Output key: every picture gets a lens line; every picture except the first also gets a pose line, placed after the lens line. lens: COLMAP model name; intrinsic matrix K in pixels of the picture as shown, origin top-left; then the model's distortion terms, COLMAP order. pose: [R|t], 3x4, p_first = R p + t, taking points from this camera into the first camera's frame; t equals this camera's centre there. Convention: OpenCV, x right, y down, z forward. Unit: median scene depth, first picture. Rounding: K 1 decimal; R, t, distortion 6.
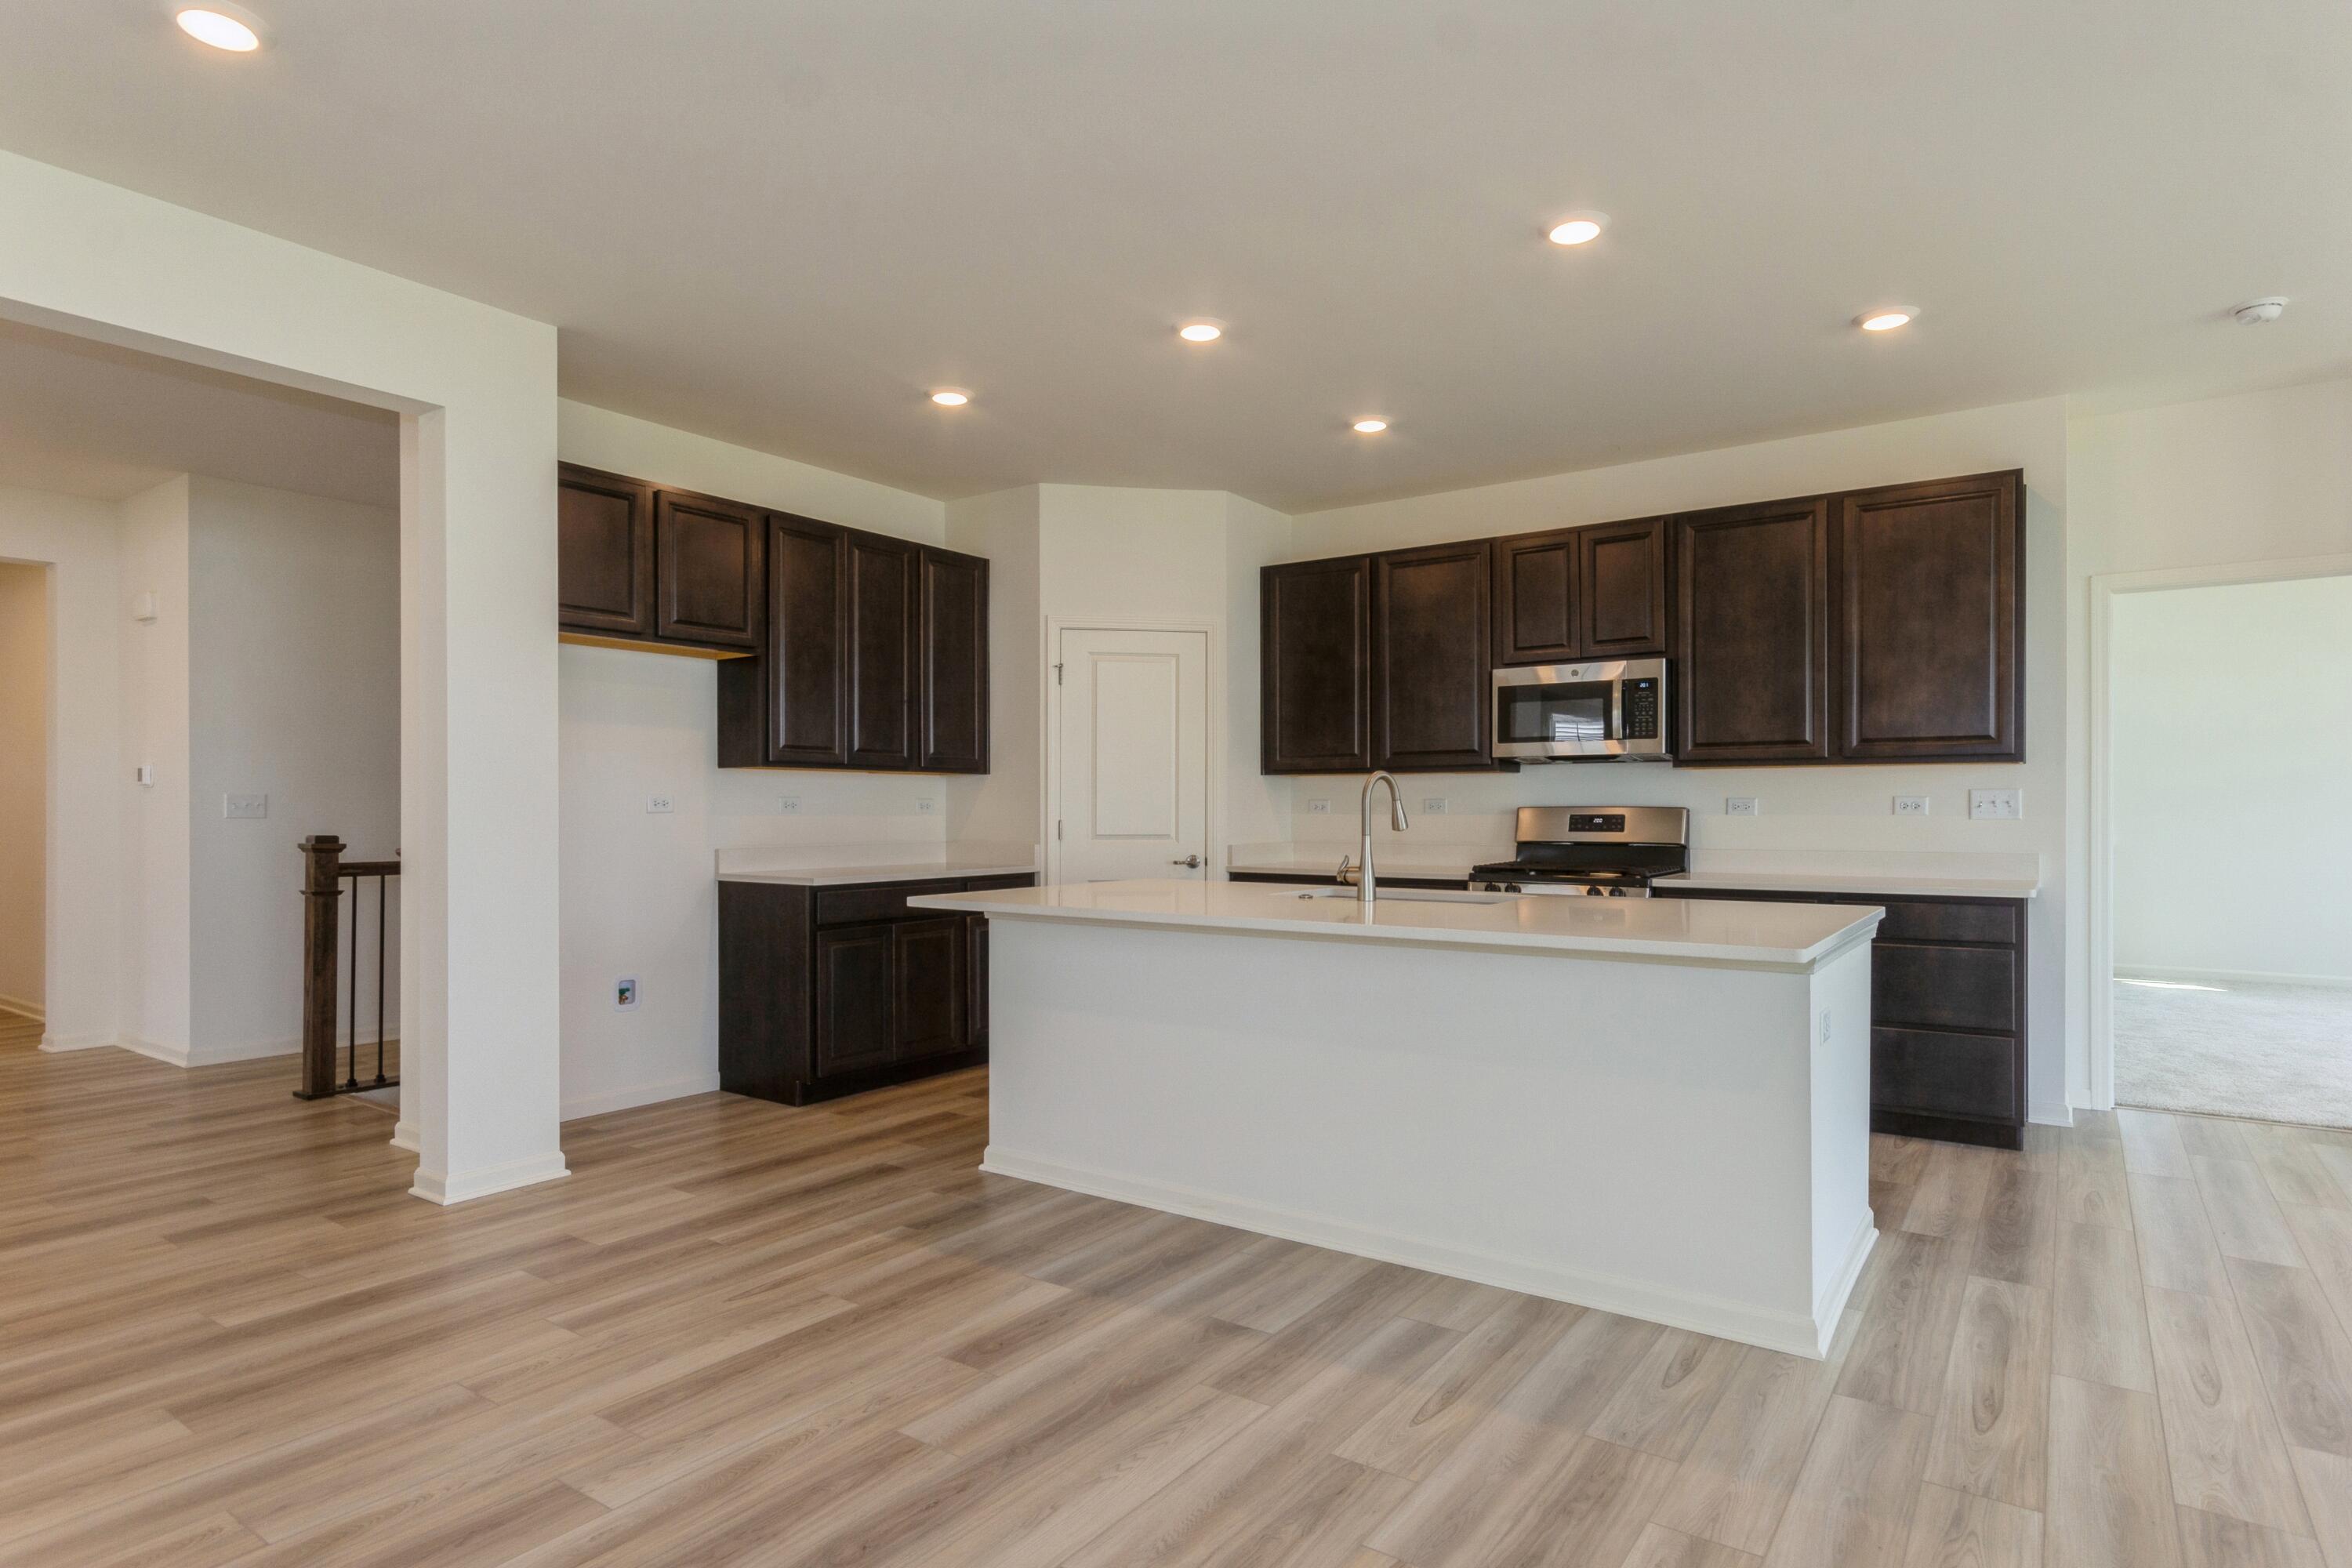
lens RADIAL K [[1270.5, 0, 1178.7], [0, 1270.5, 798.5], [0, 0, 1]] dist [0.008457, 0.000338]
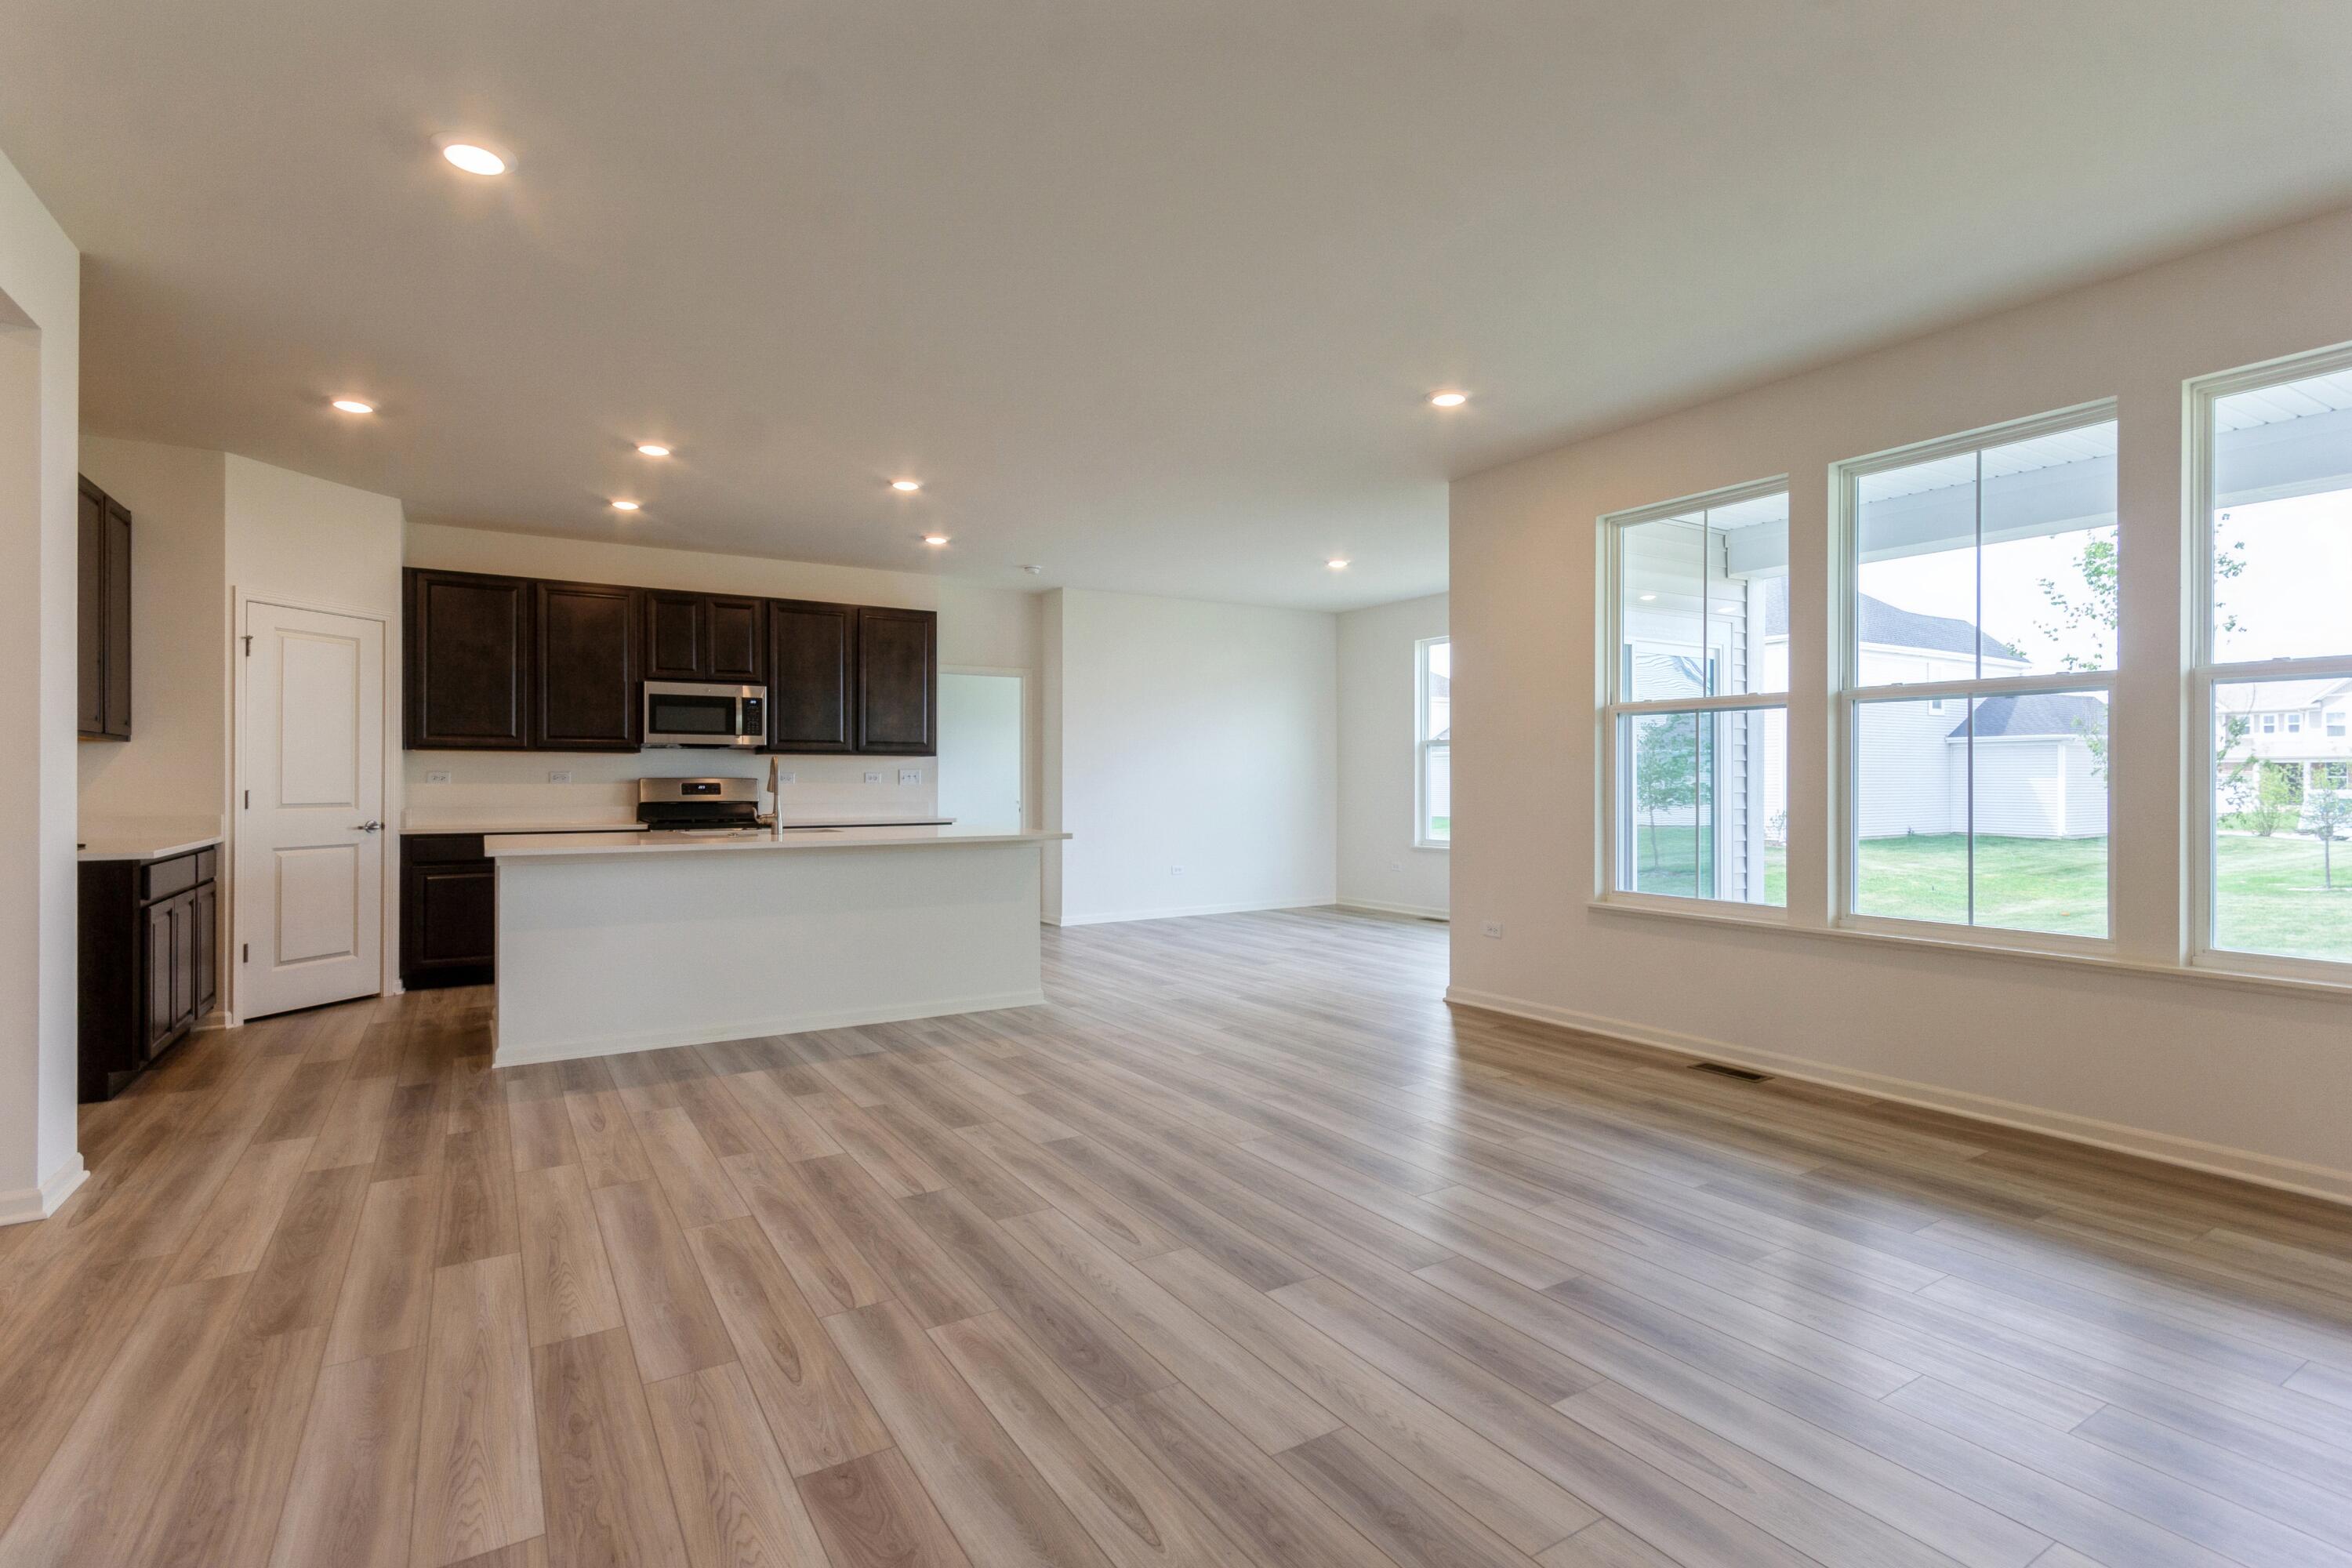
lens RADIAL K [[1115.6, 0, 1169.2], [0, 1115.6, 785.6], [0, 0, 1]] dist [0.012488, 0.000206]
pose [[0.387690, -0.005144, 0.921775, -0.810130], [-0.008056, 0.999927, 0.008968, -0.001016], [-0.921754, -0.010903, 0.387621, -0.032157]]
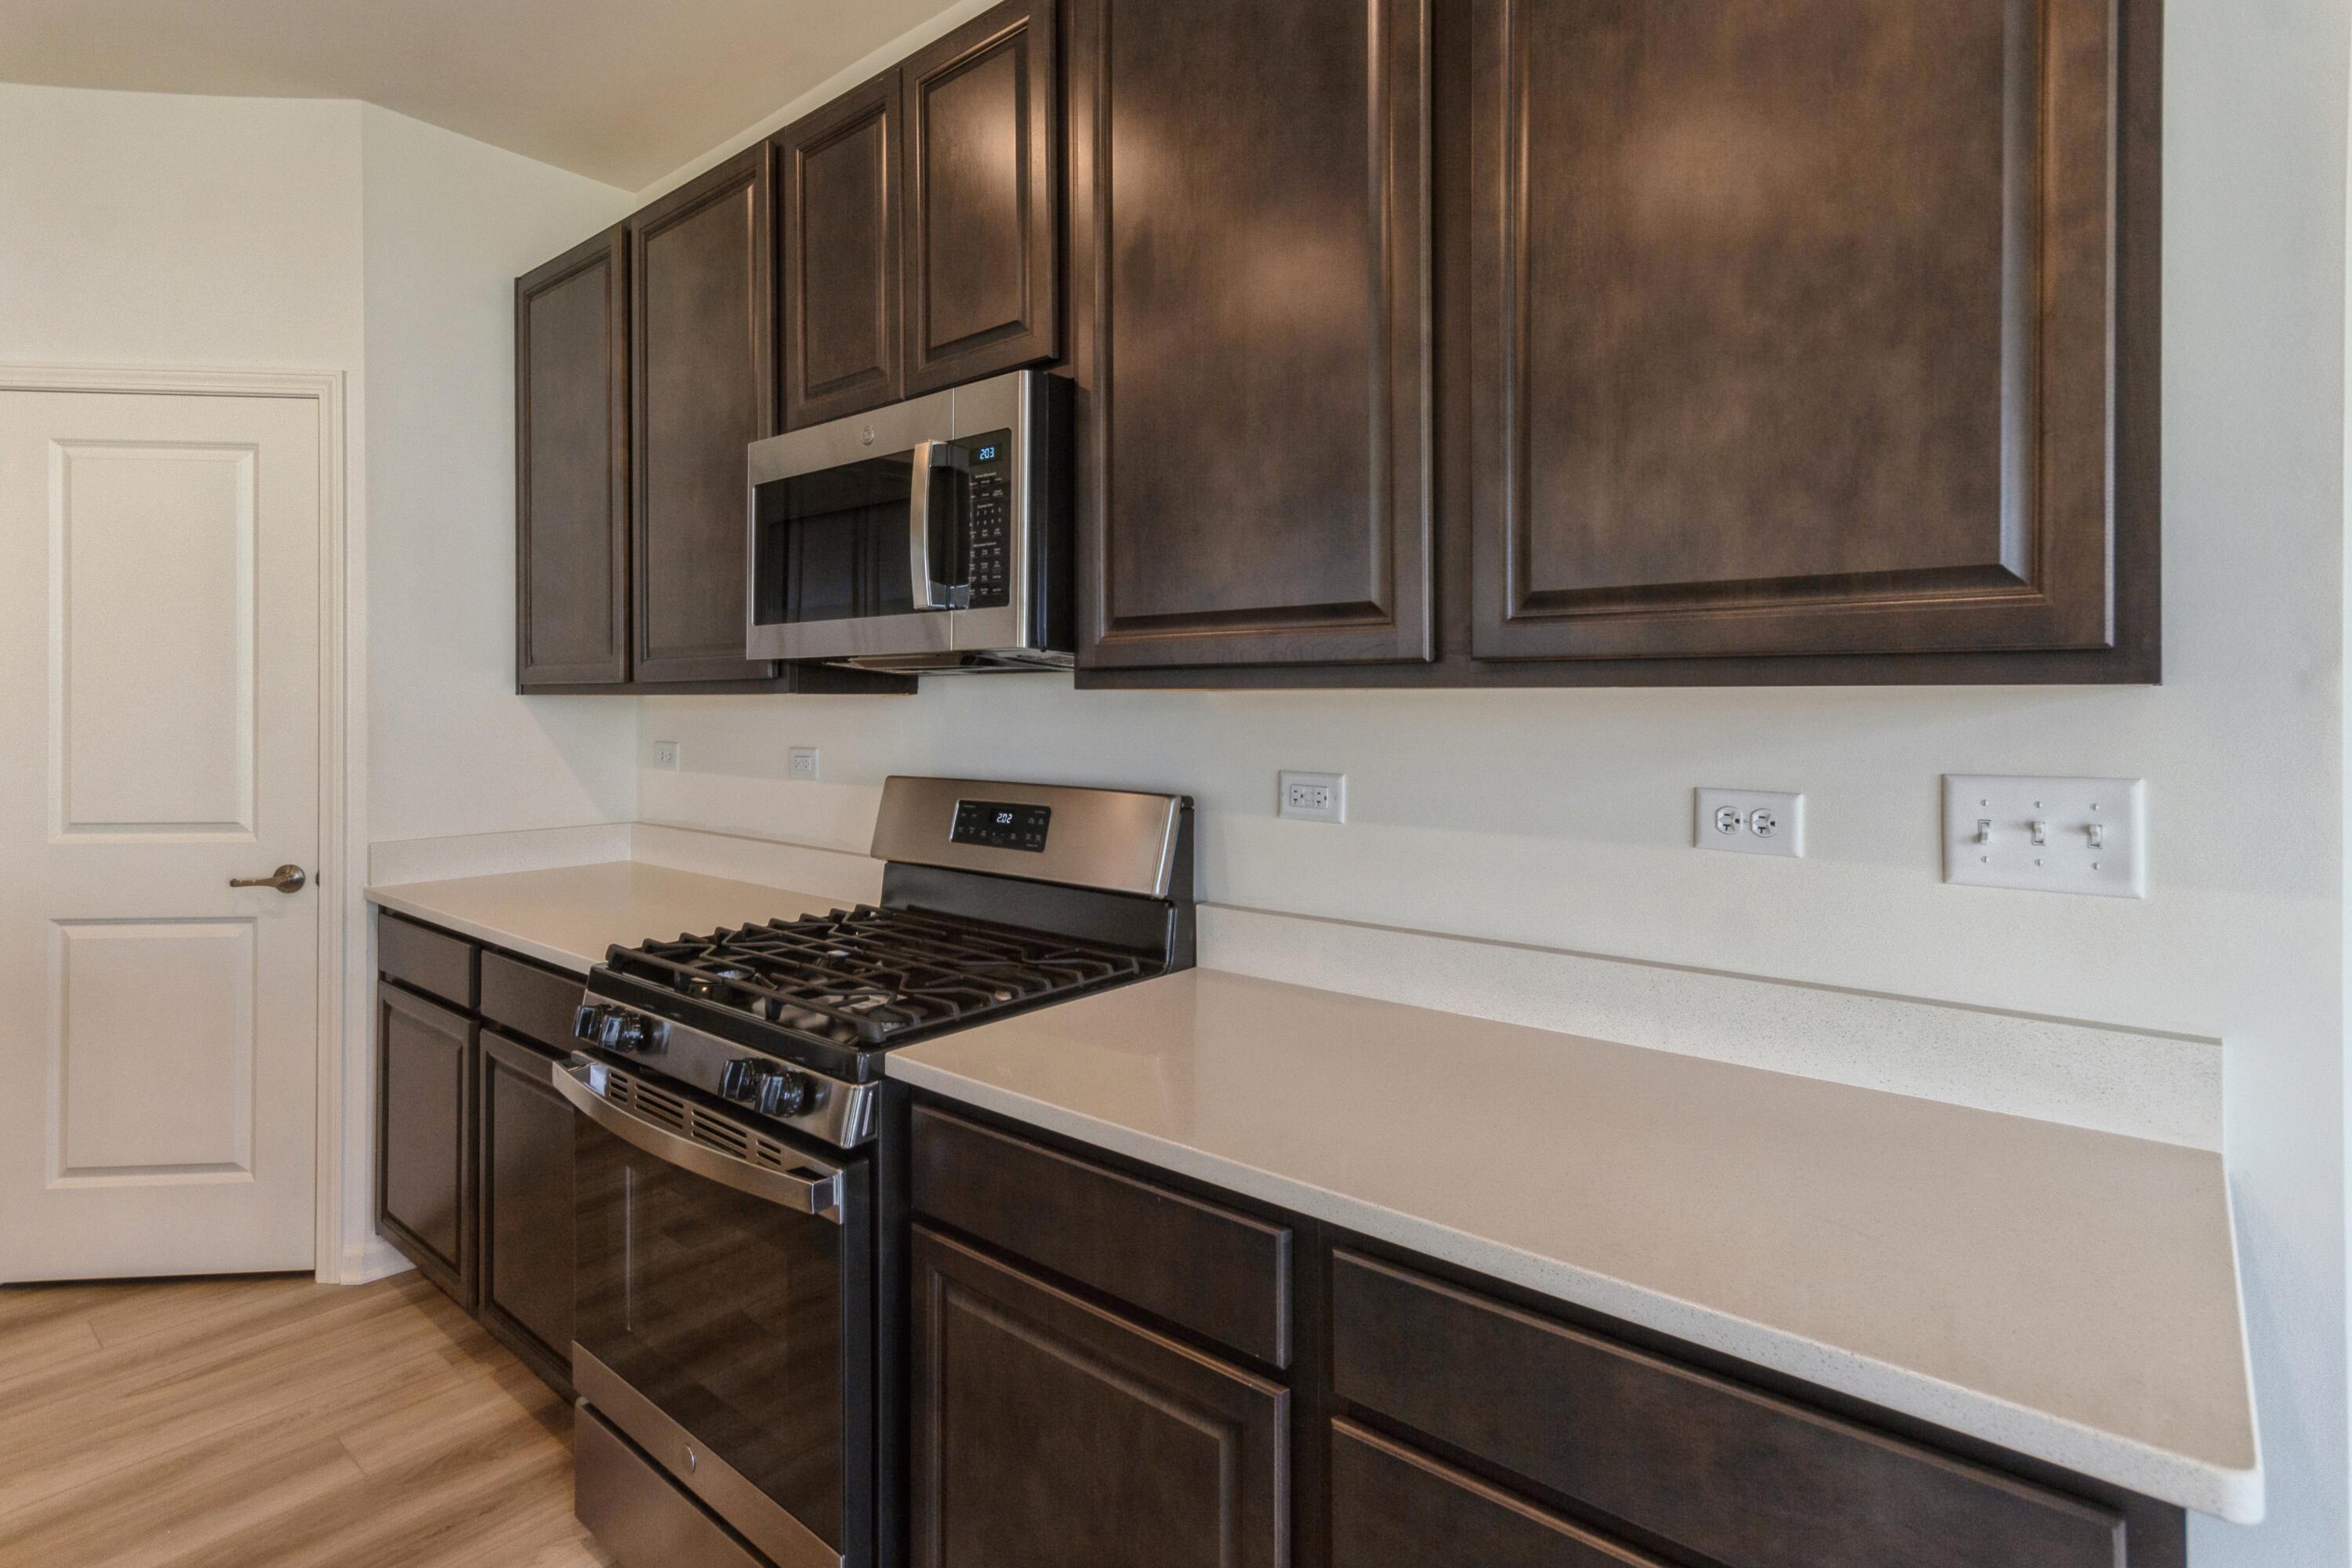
lens RADIAL K [[1185.9, 0, 1182.6], [0, 1185.9, 689.0], [0, 0, 1]] dist [0.001808, 0.000385]
pose [[0.996769, -0.000711, -0.080321, 0.494896], [0.000750, 1.000000, 0.000456, -0.027415], [0.080321, -0.000515, 0.996769, 0.758074]]
